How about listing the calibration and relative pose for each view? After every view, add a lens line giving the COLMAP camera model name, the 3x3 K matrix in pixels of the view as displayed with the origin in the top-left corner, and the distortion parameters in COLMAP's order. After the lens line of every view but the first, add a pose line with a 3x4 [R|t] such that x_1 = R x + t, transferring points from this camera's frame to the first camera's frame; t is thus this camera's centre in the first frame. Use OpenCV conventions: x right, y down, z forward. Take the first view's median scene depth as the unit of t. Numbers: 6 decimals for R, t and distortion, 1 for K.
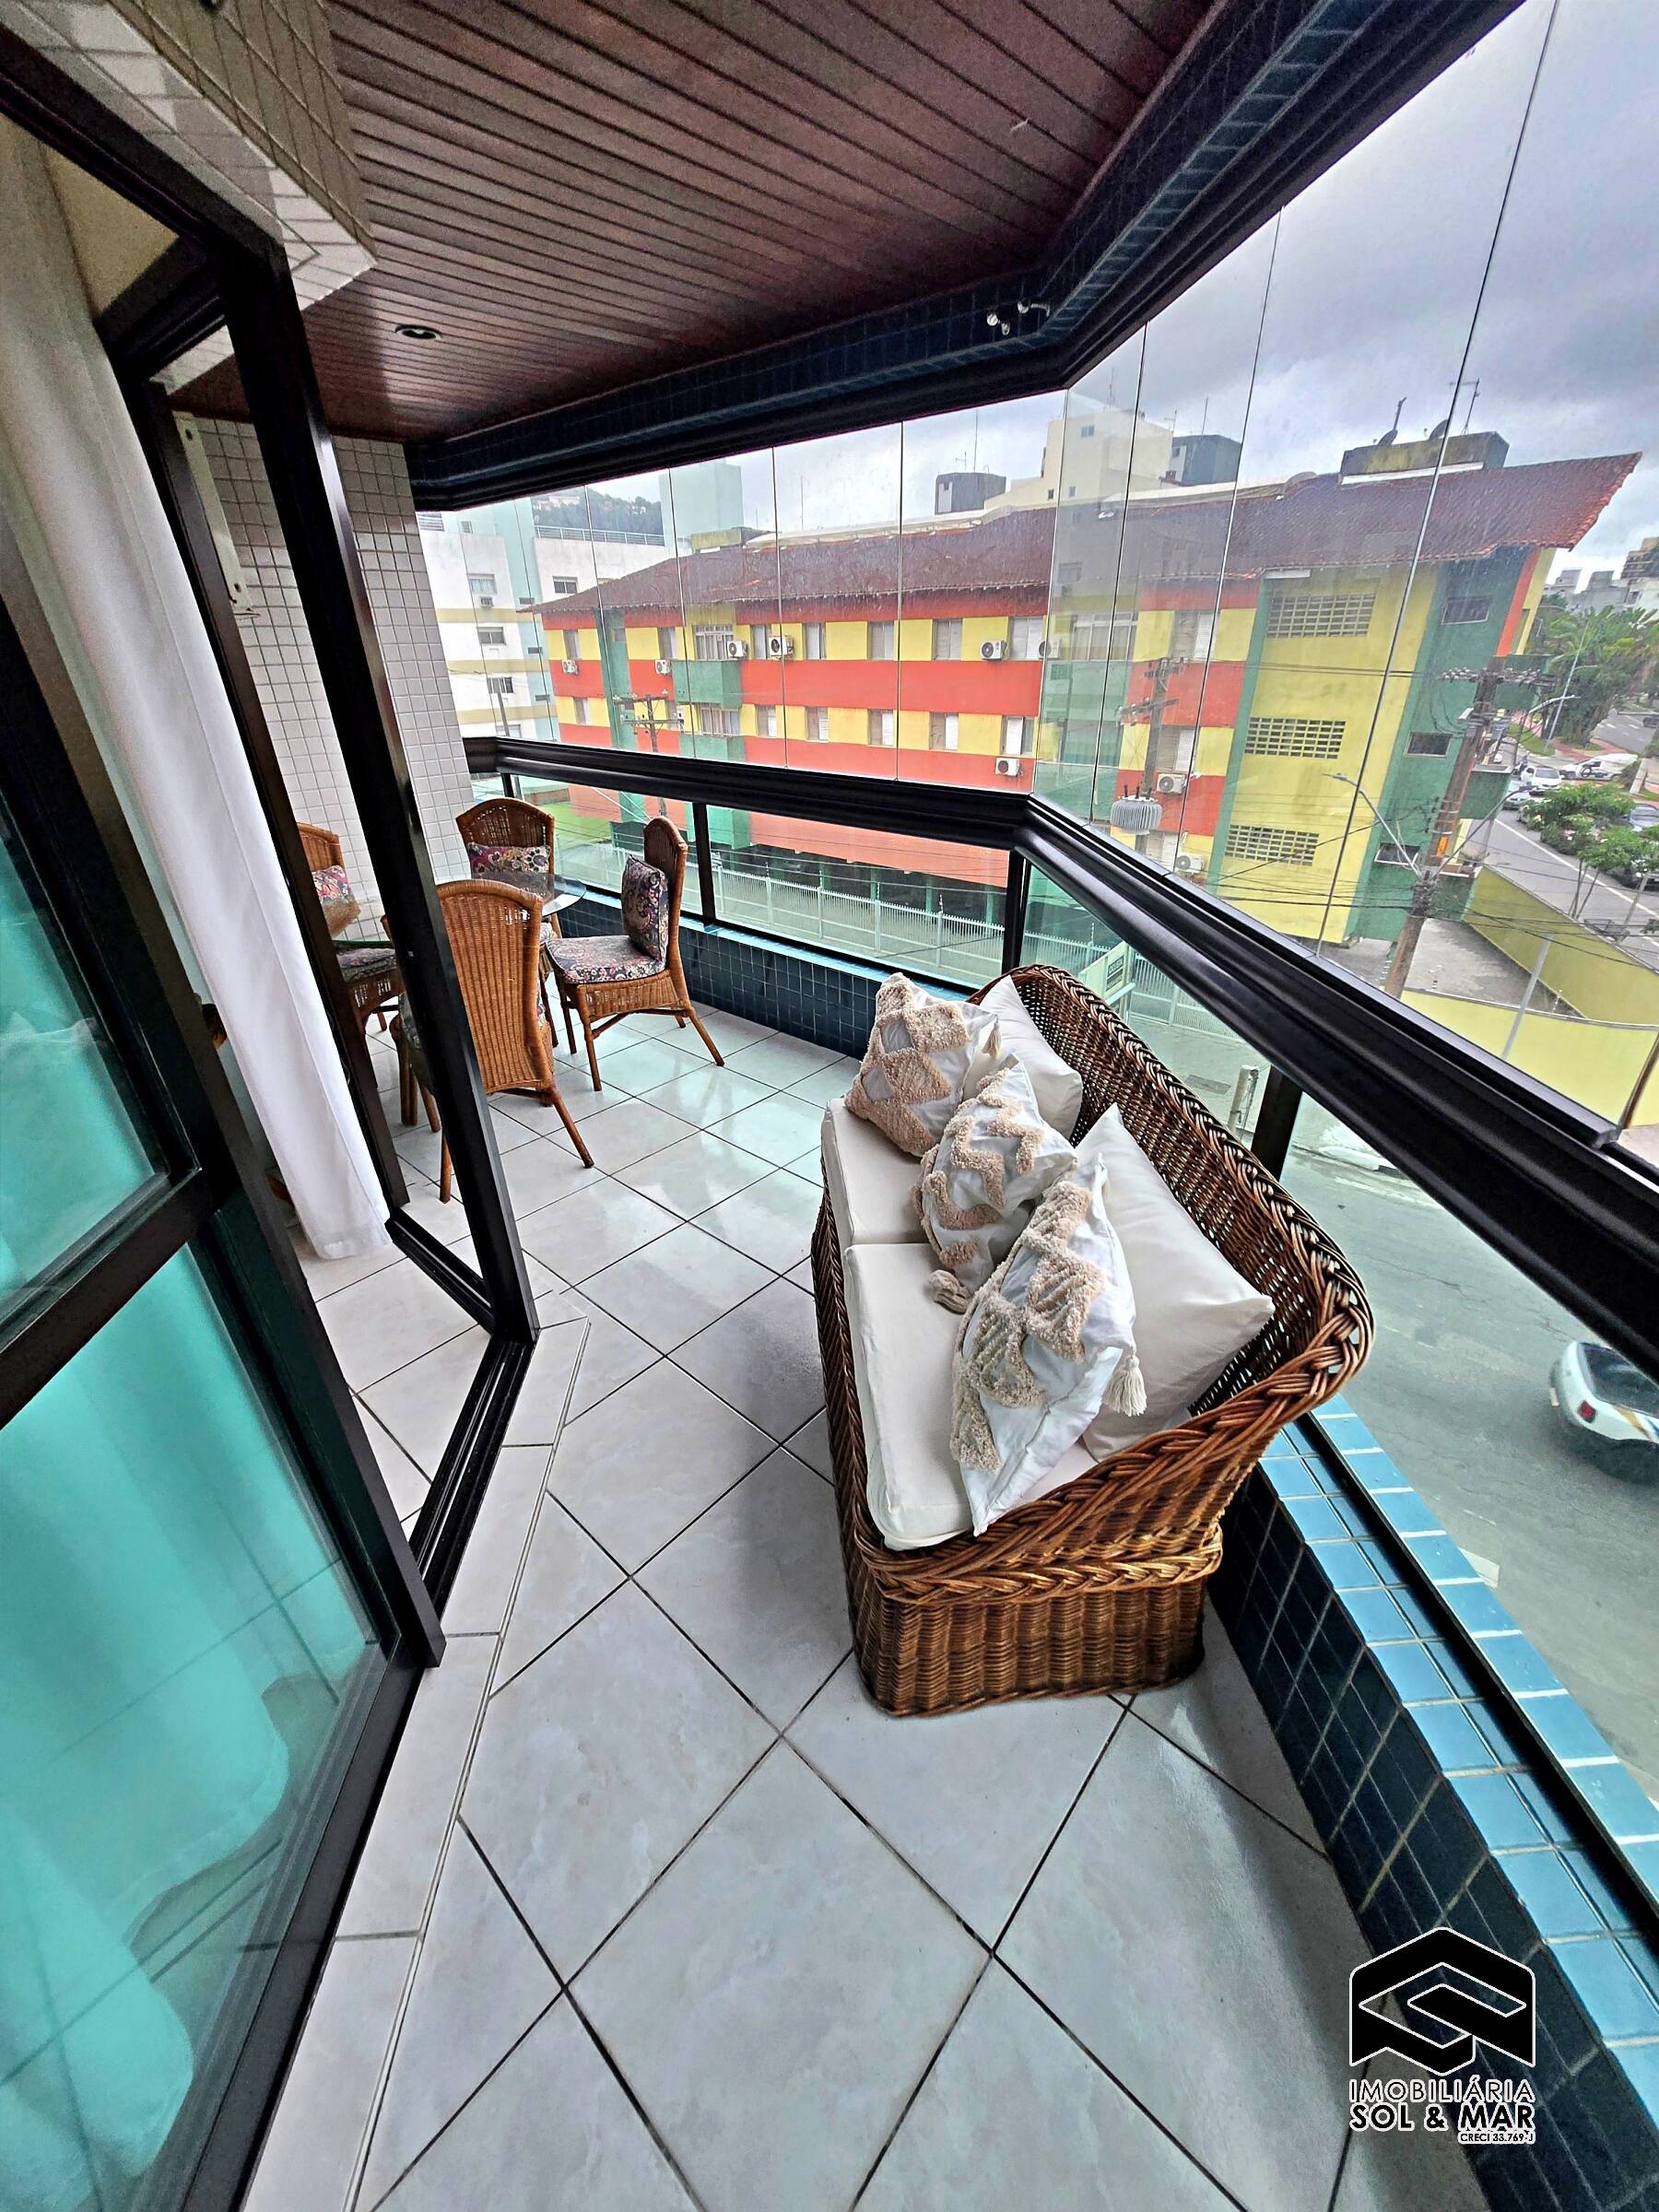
lens RADIAL K [[879.0, 0, 834.5], [0, 879.0, 1102.2], [0, 0, 1]] dist [0.003437, 0.000225]
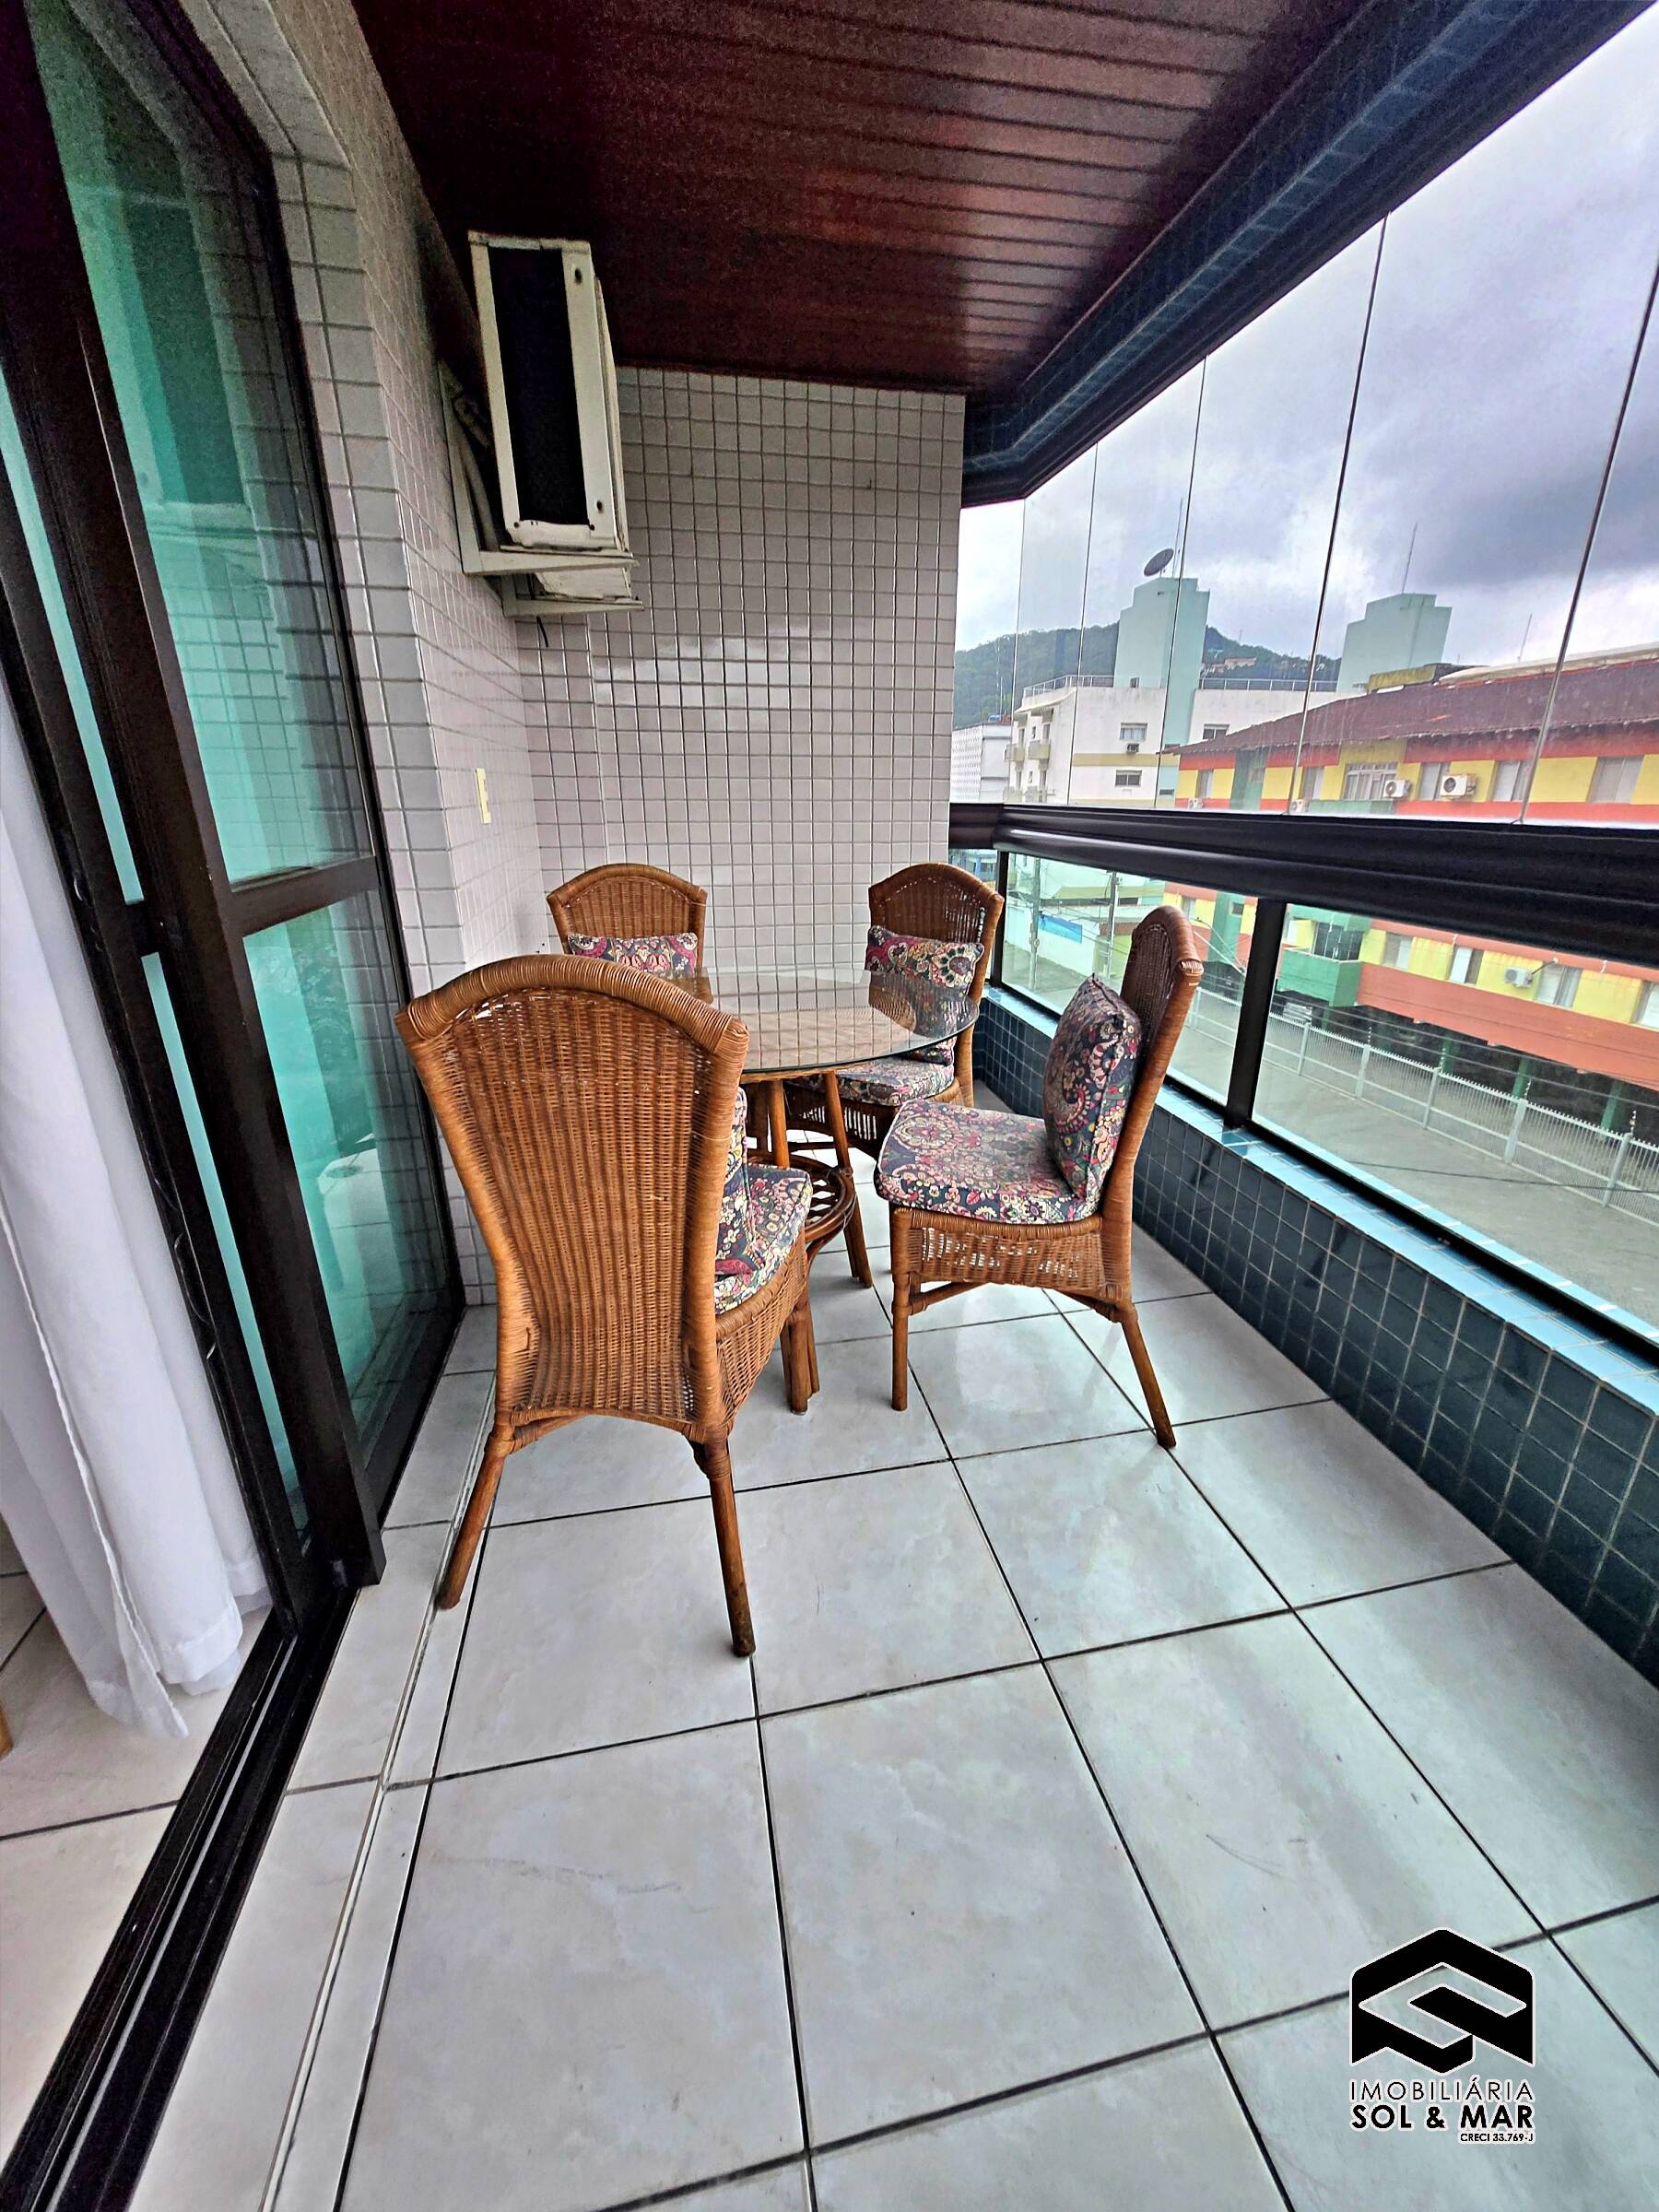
lens RADIAL K [[879.0, 0, 847.6], [0, 879.0, 1101.4], [0, 0, 1]] dist [0.003437, 0.000225]
pose [[0.808537, 0.216335, -0.547236, -0.045483], [-0.291054, 0.955271, -0.052390, -0.121523], [0.511425, 0.201635, 0.835337, 0.438340]]
